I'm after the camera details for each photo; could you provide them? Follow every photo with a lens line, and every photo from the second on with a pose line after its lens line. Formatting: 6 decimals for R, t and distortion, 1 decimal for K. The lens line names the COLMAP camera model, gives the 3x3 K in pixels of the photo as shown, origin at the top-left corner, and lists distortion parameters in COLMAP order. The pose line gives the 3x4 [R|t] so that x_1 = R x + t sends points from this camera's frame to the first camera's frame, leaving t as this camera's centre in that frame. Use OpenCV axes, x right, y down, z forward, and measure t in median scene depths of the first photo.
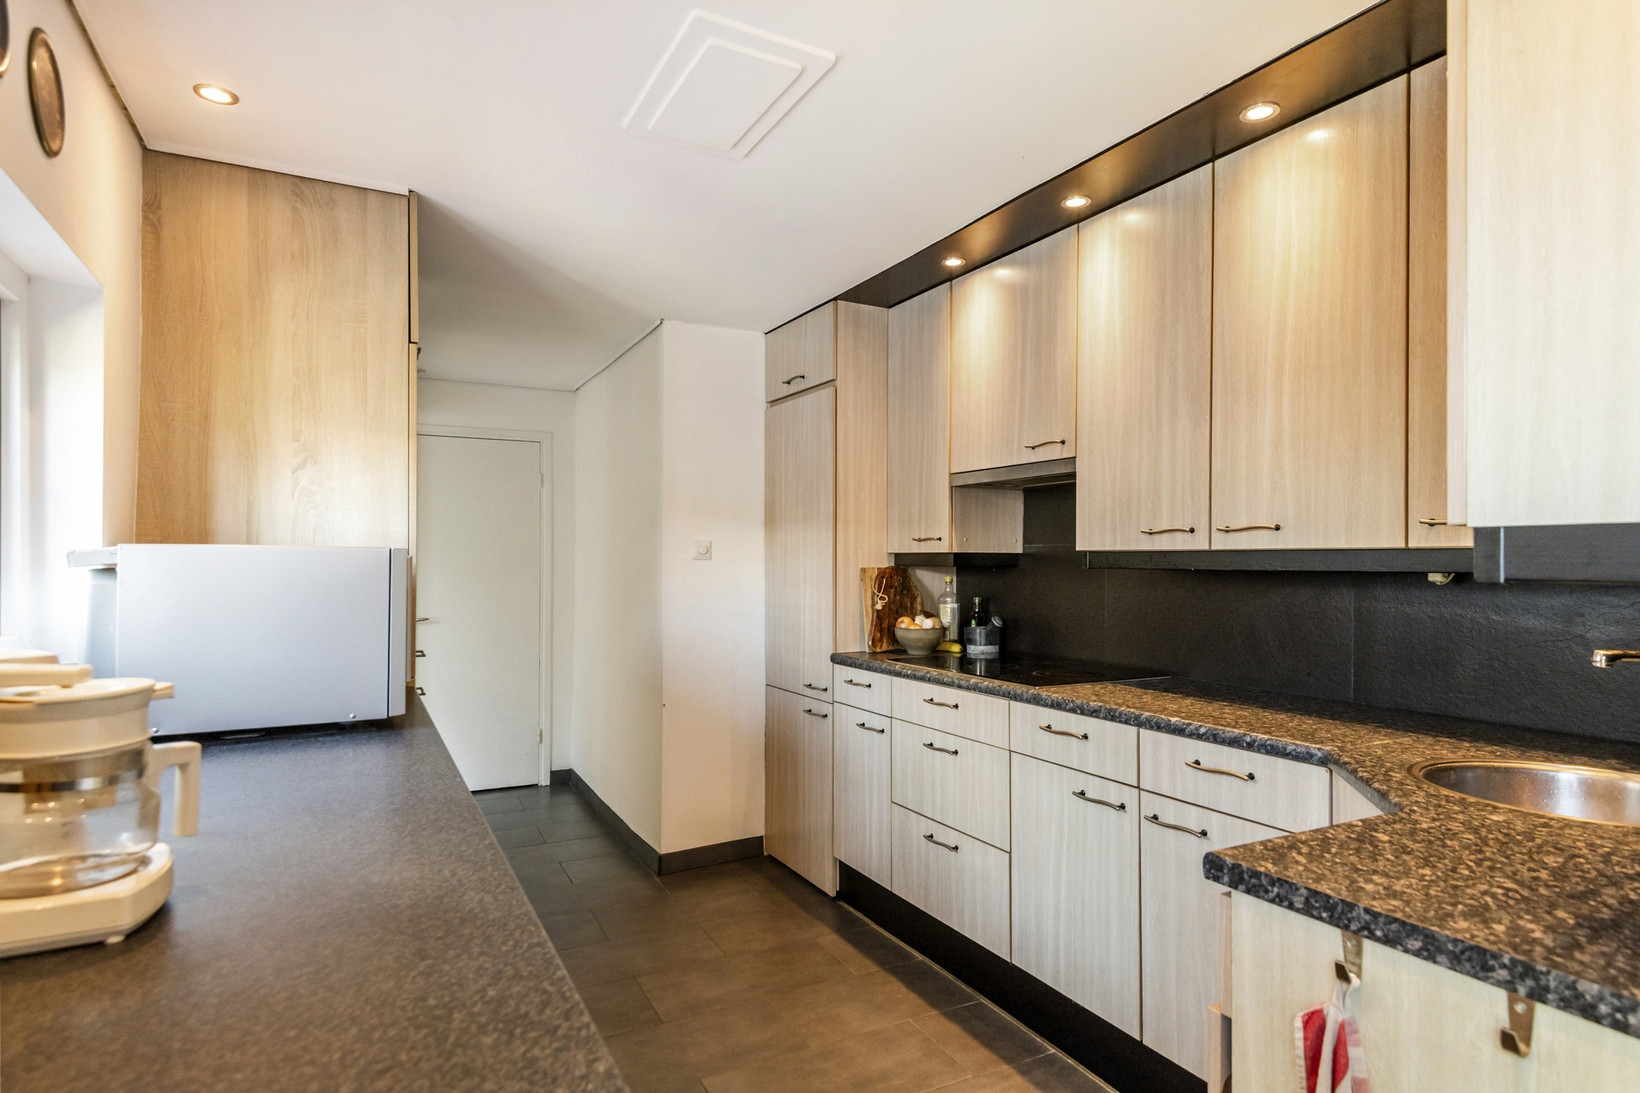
lens RADIAL K [[871.1, 0, 825.7], [0, 871.1, 548.5], [0, 0, 1]] dist [0.028680, -0.002455]
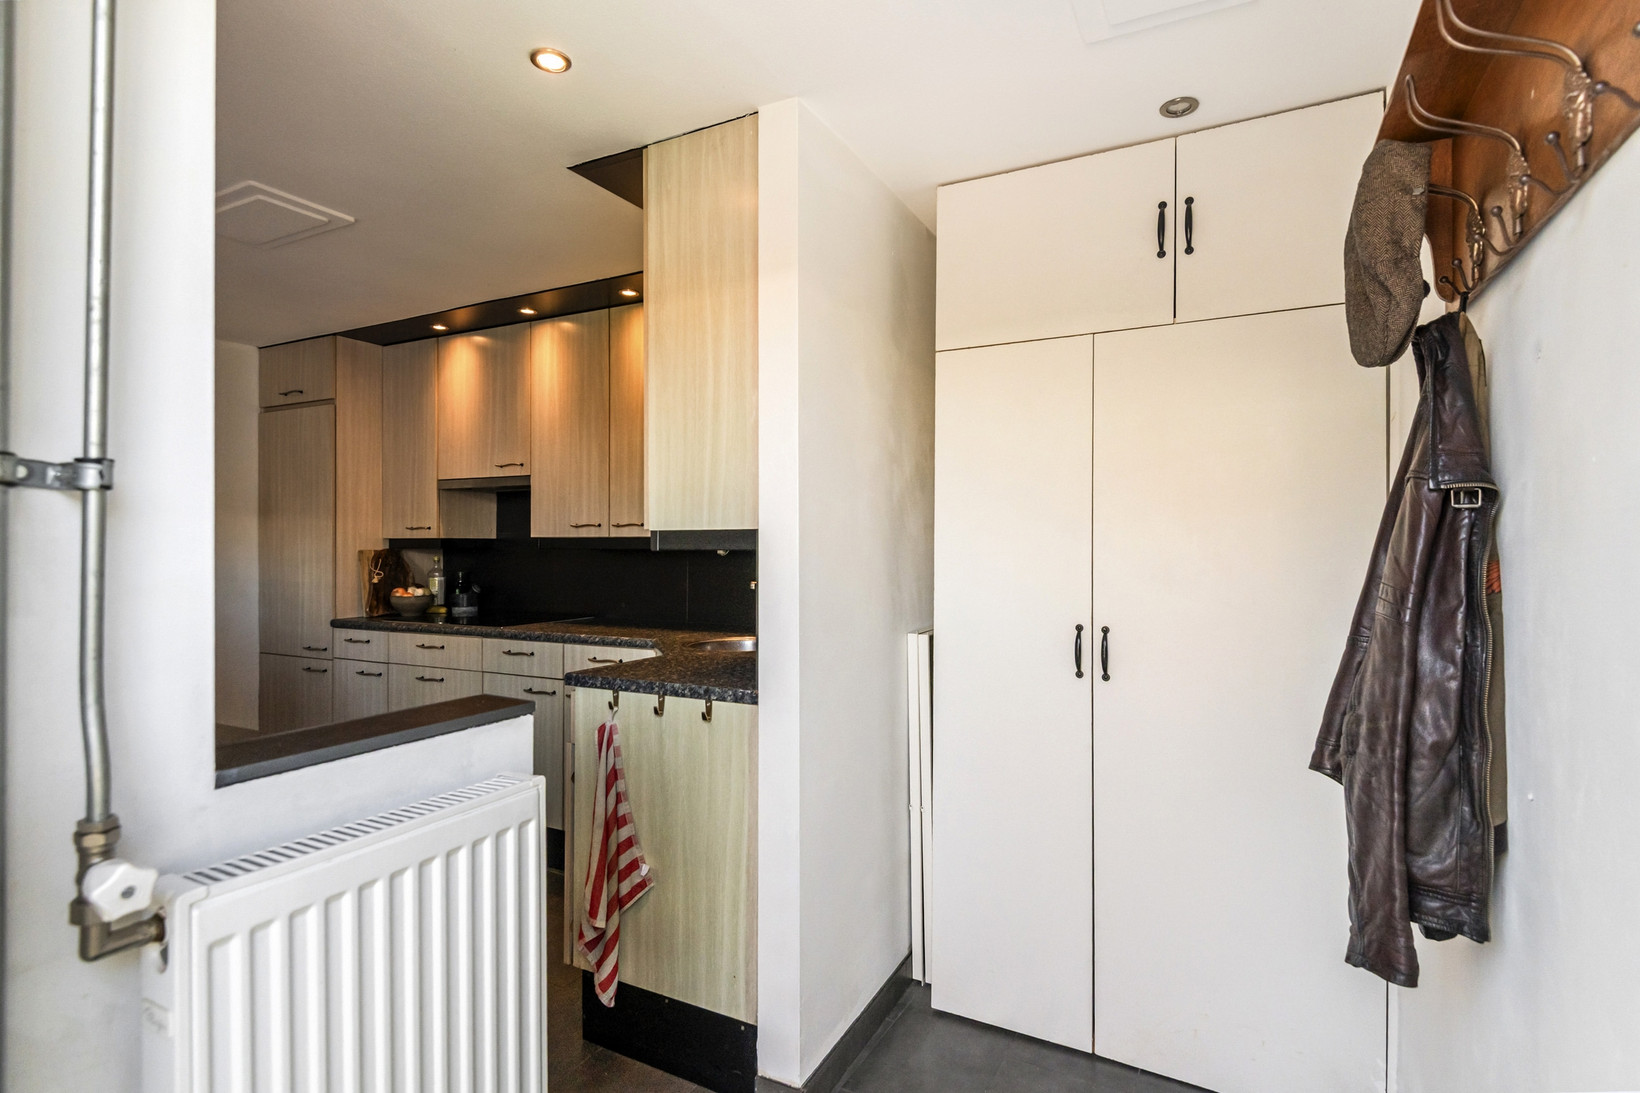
lens RADIAL K [[778.6, 0, 831.9], [0, 778.6, 545.6], [0, 0, 1]] dist [0.010037, -0.000869]
pose [[0.819723, -0.003181, 0.572751, -0.058663], [-0.005151, 0.999903, 0.012926, -0.003287], [-0.572737, -0.013546, 0.819627, -0.402487]]
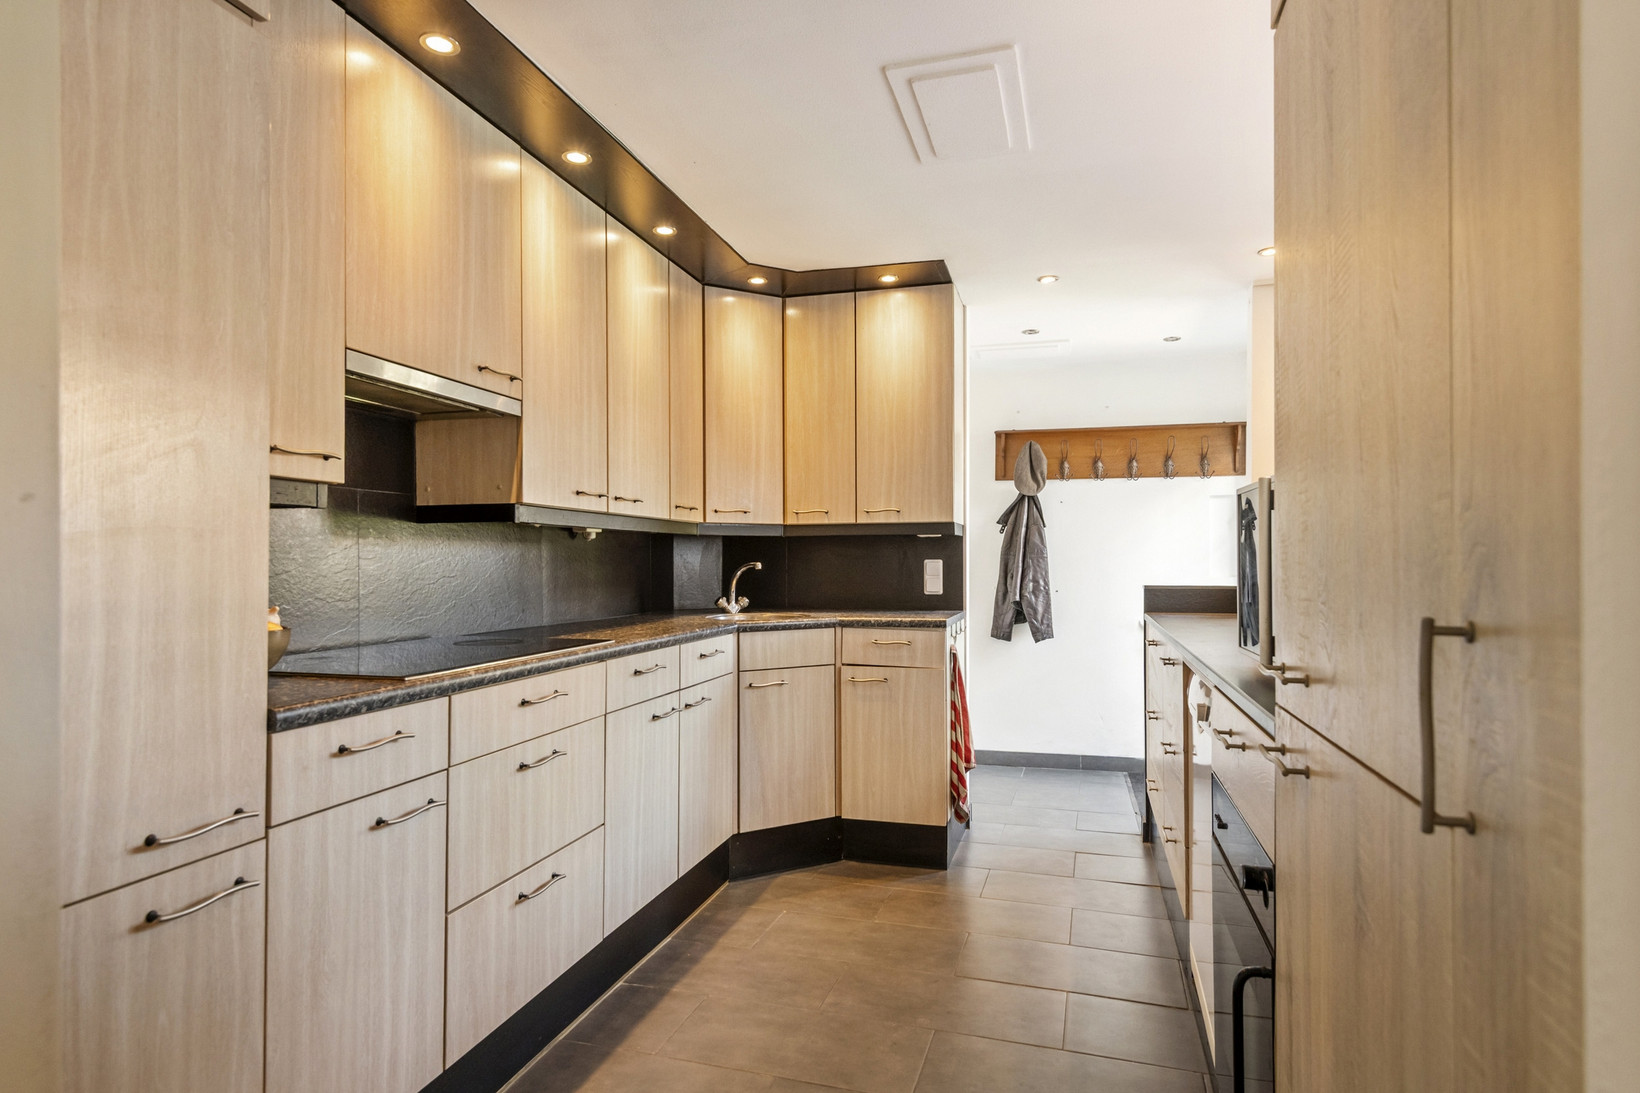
lens RADIAL K [[871.1, 0, 828.6], [0, 871.1, 549.9], [0, 0, 1]] dist [0.028680, -0.002455]
pose [[-0.715266, 0.008322, 0.698802, -0.580779], [-0.010800, 0.999678, -0.022960, 0.068853], [-0.698768, -0.023970, -0.714946, 1.413221]]
